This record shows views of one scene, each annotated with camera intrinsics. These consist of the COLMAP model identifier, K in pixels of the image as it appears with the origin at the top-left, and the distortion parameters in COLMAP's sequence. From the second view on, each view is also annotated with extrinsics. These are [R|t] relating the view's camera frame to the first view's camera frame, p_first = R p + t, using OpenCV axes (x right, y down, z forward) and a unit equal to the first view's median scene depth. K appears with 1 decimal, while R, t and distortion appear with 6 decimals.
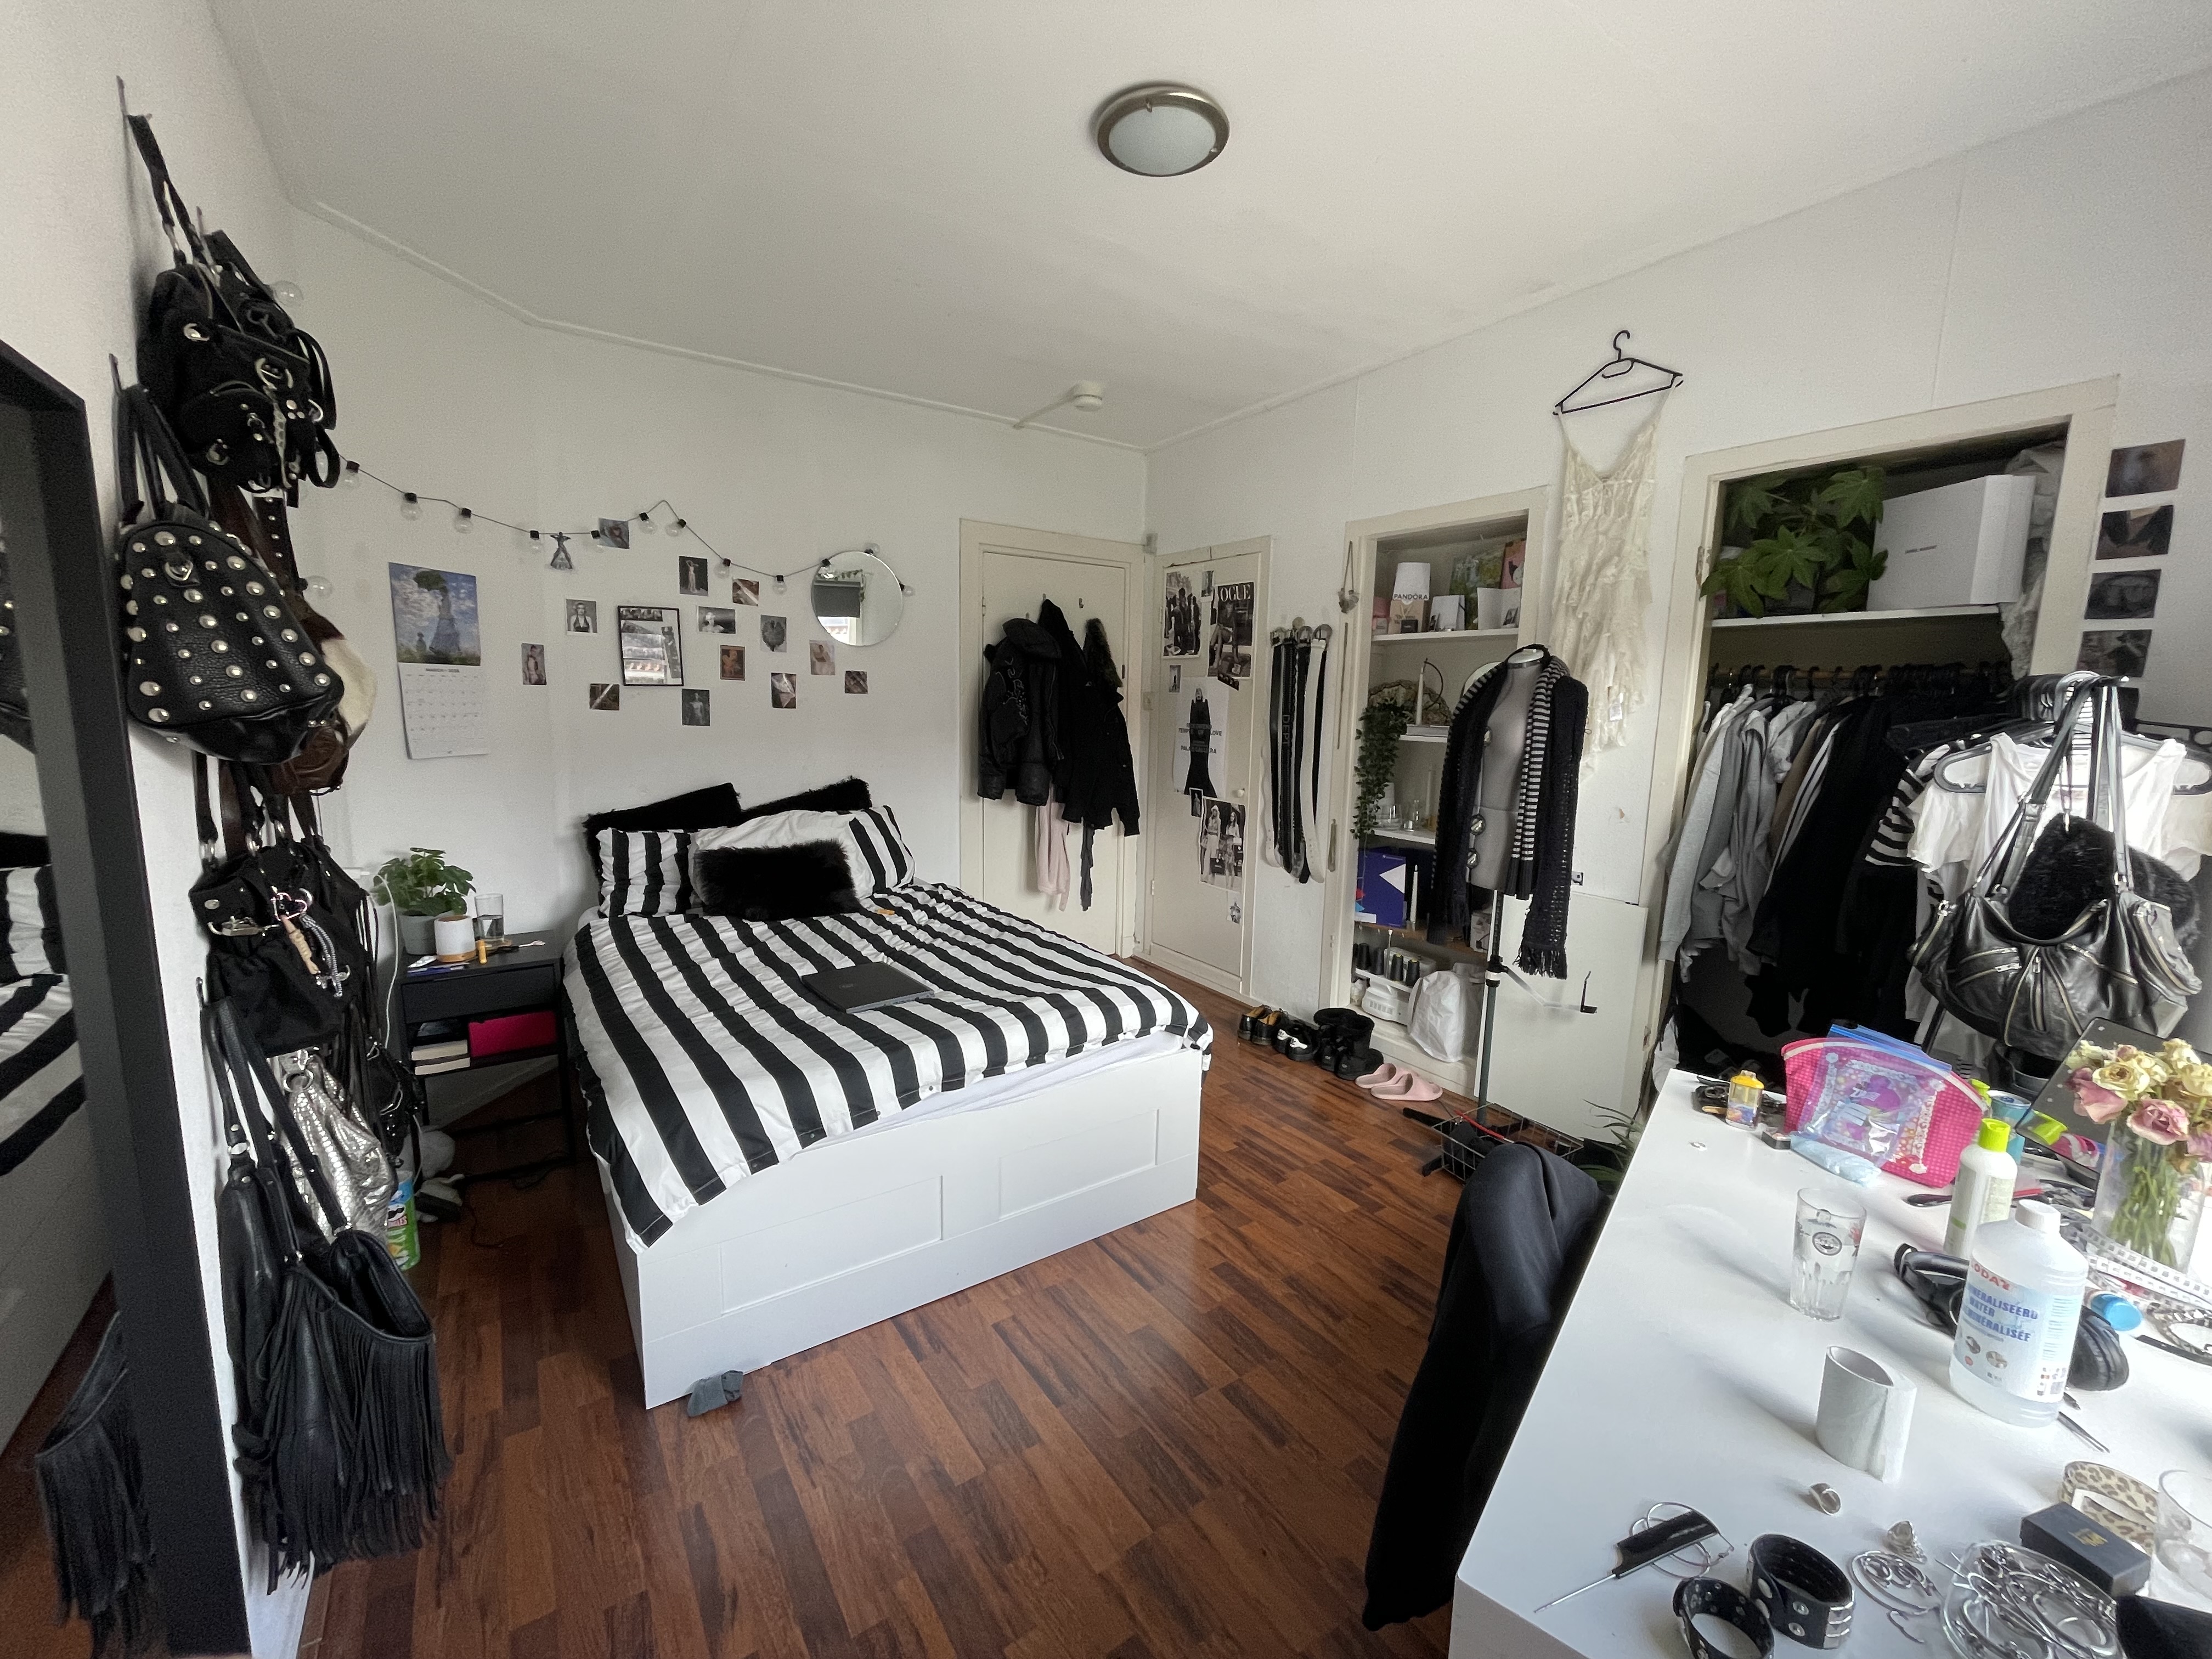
lens RADIAL K [[884.2, 0, 1102.9], [0, 884.2, 830.6], [0, 0, 1]] dist [-0.006096, -0.000583]
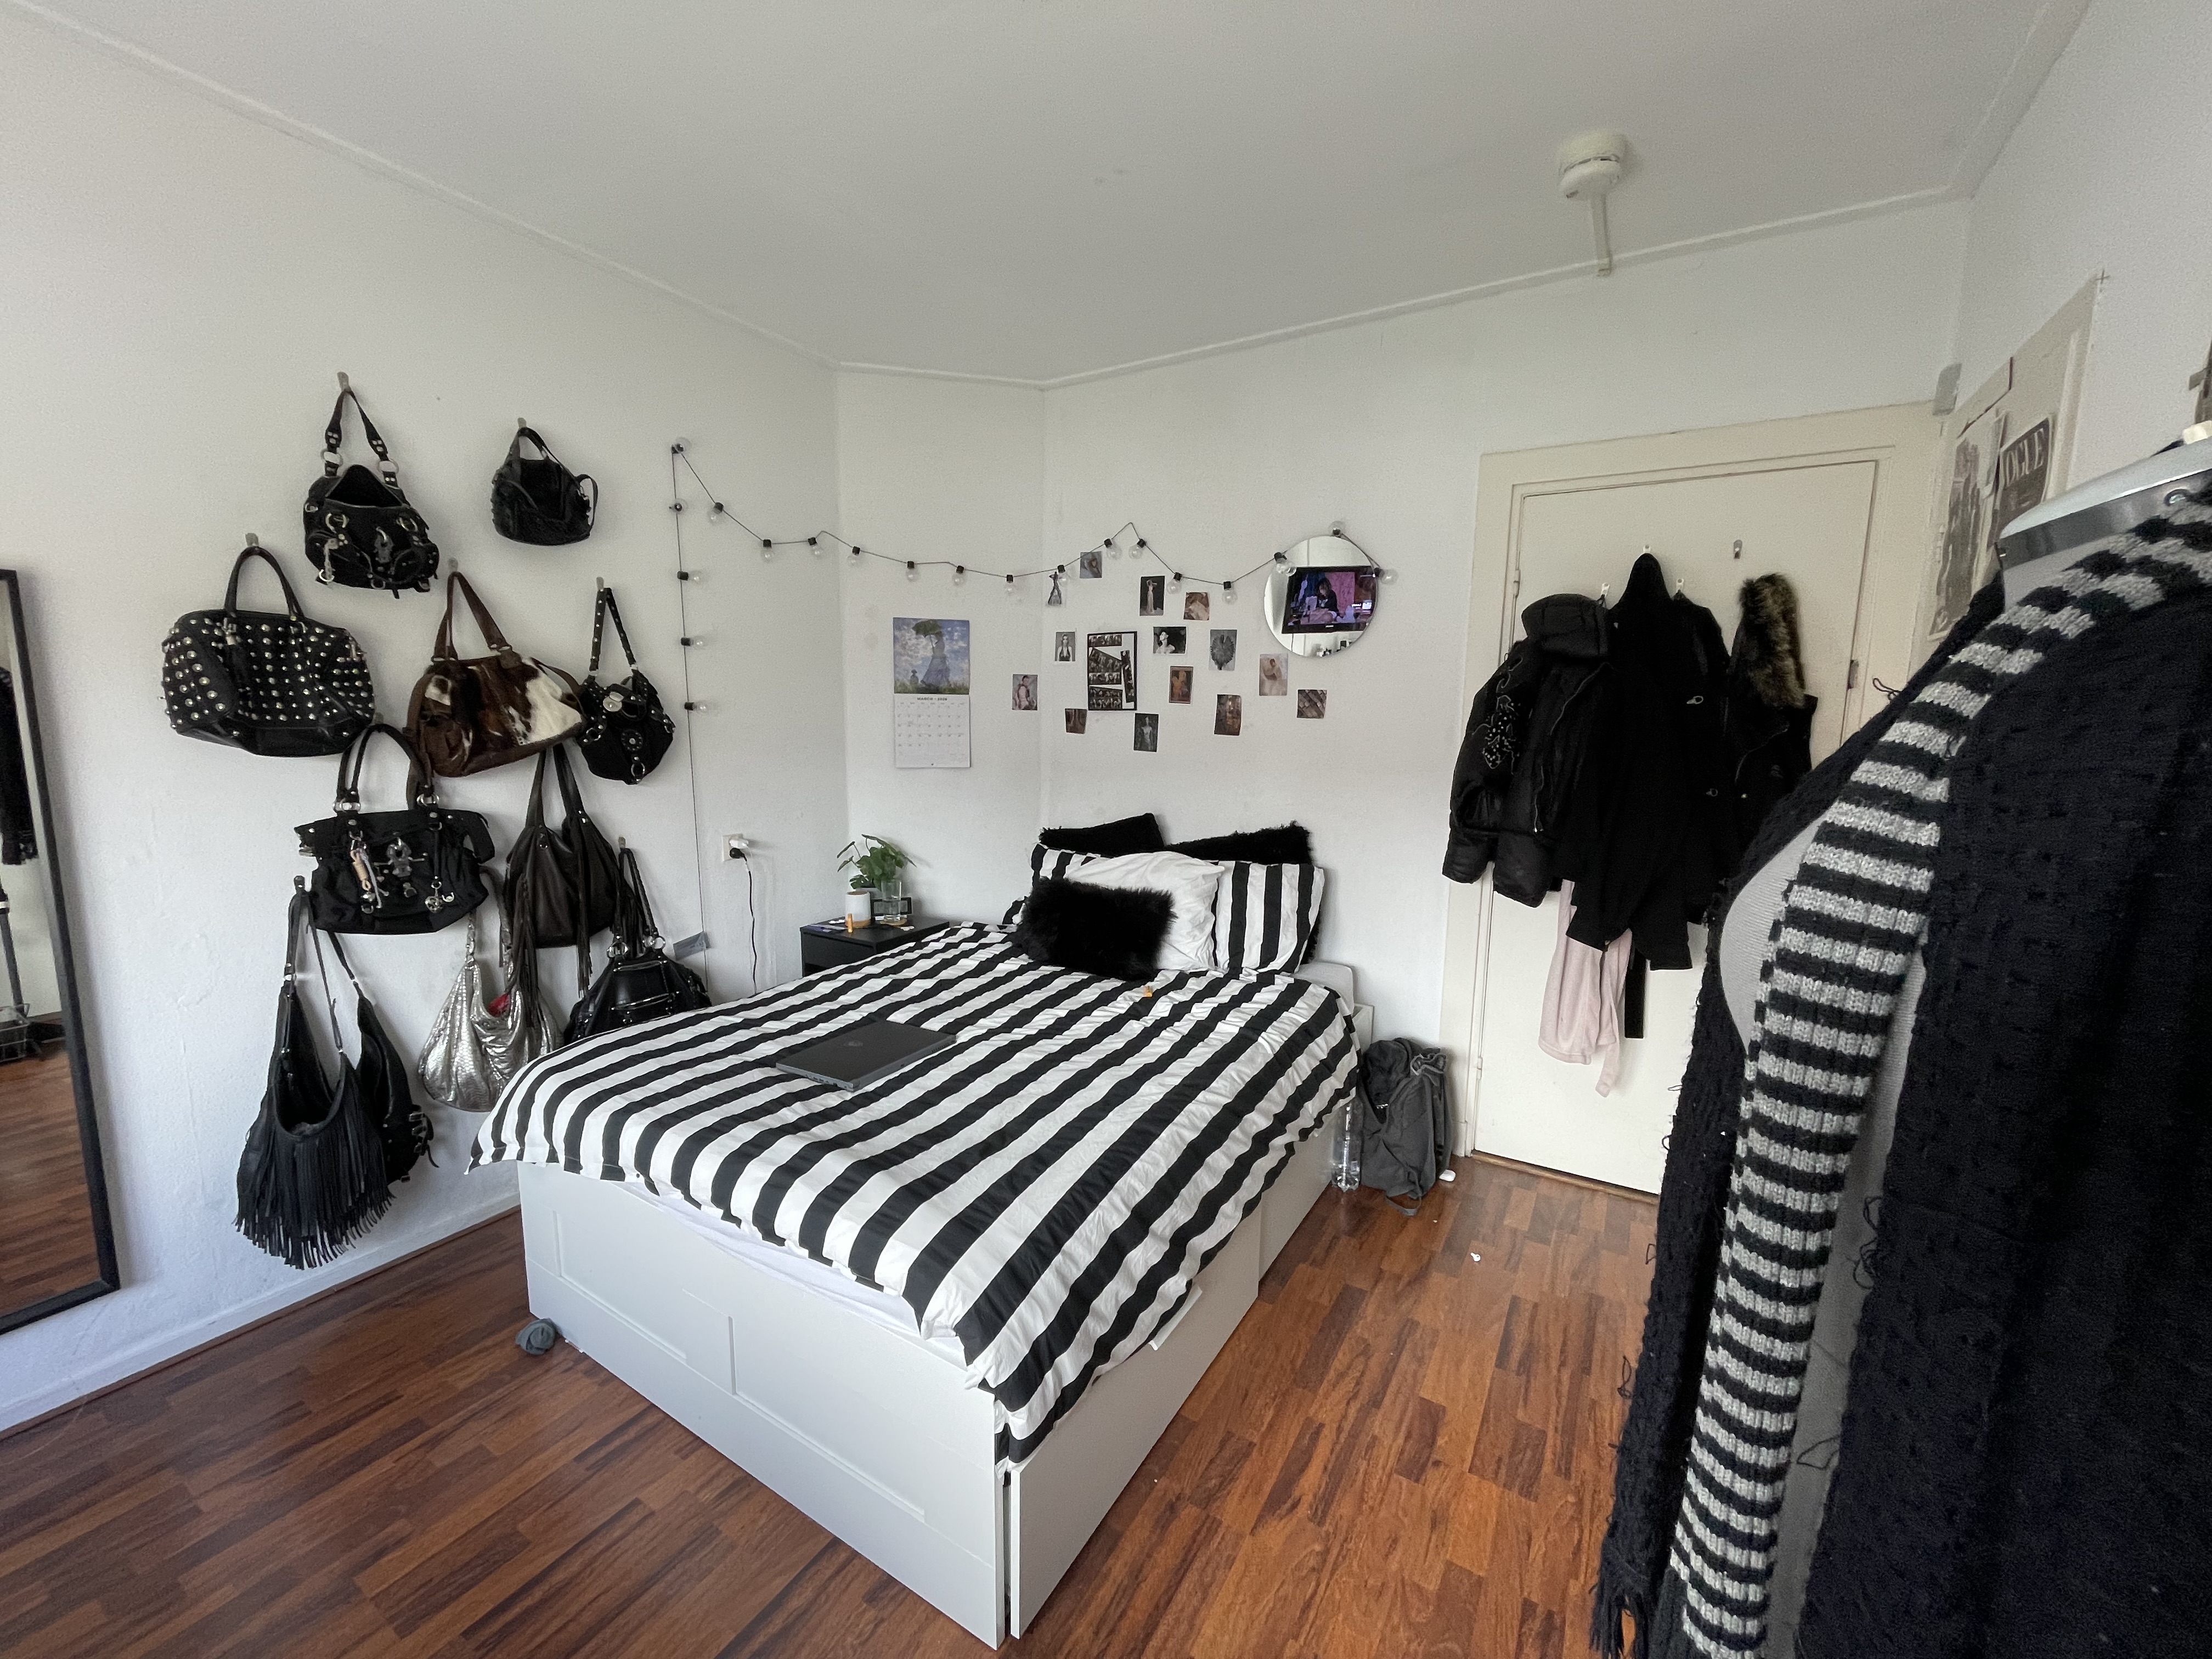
lens RADIAL K [[884.2, 0, 1098.1], [0, 884.2, 832.6], [0, 0, 1]] dist [-0.006096, -0.000583]
pose [[0.403608, 0.116497, -0.907485, 0.424983], [-0.143395, 0.987657, 0.063013, -0.089167], [0.903625, 0.104696, 0.415331, 0.592519]]
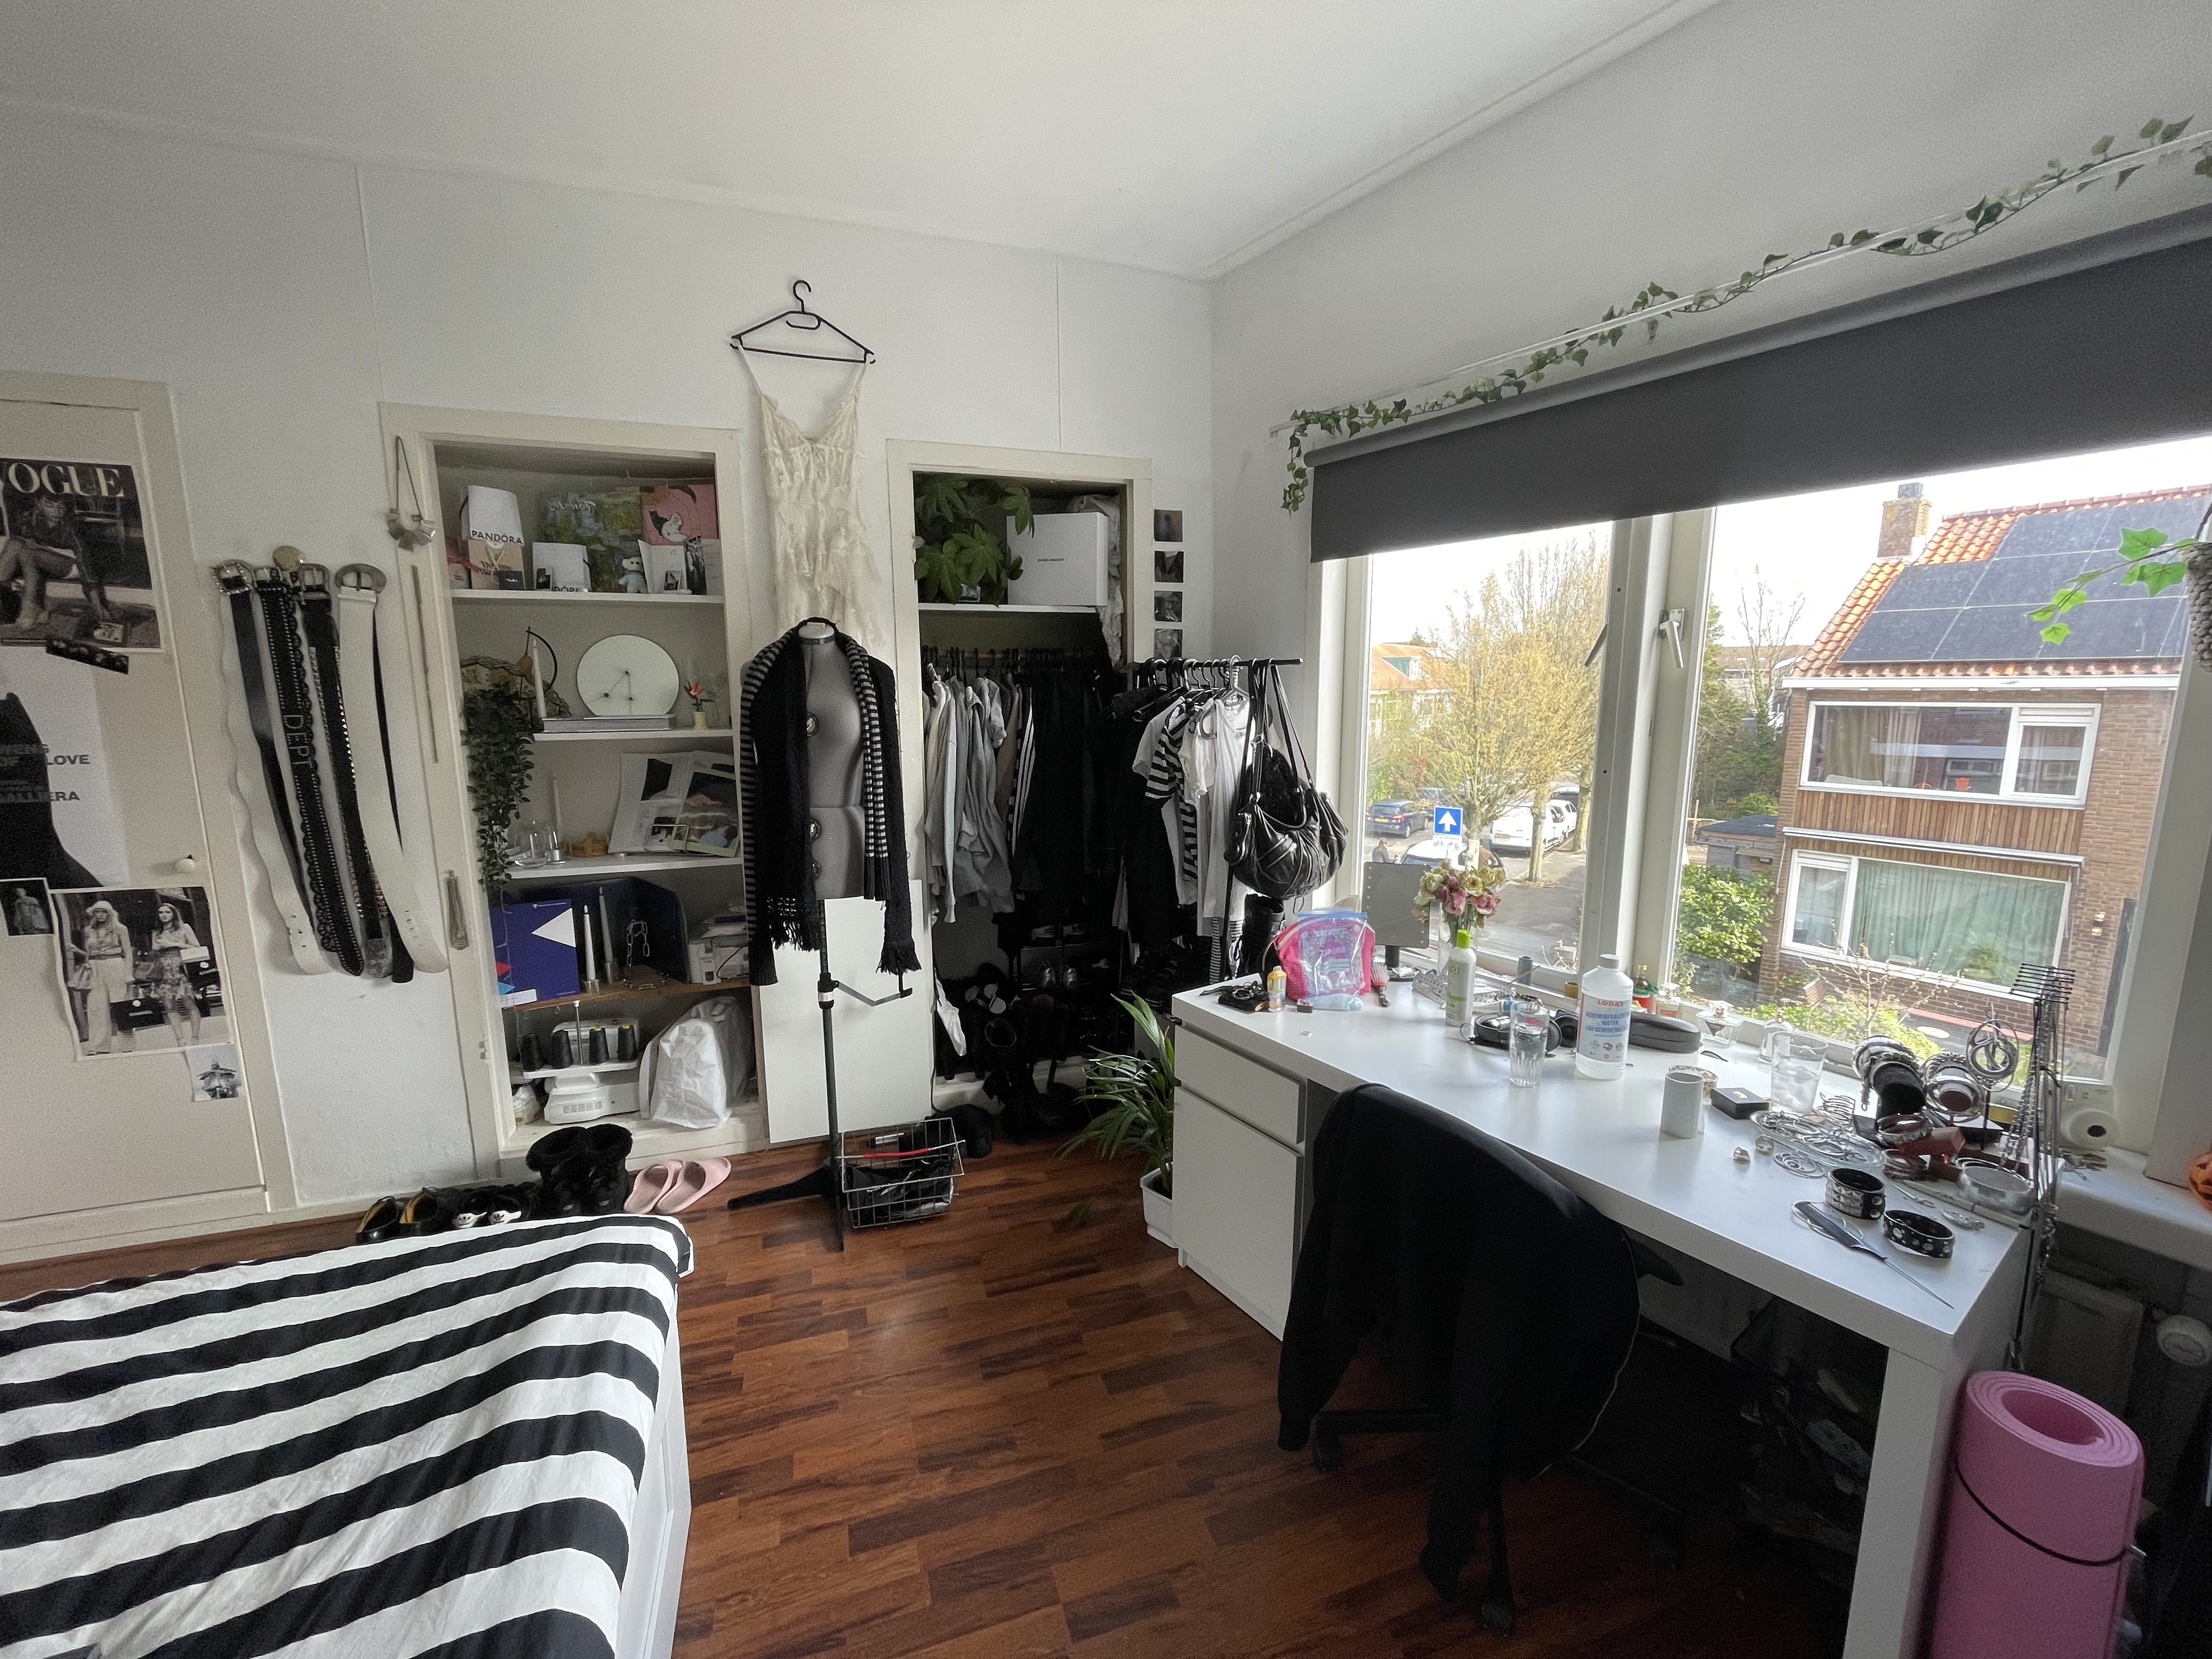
lens RADIAL K [[884.2, 0, 1105.0], [0, 884.2, 830.8], [0, 0, 1]] dist [-0.006096, -0.000583]
pose [[0.273704, -0.174093, 0.945927, -0.237264], [0.154318, 0.978690, 0.135471, -0.060606], [-0.949353, 0.108894, 0.294737, 0.383736]]
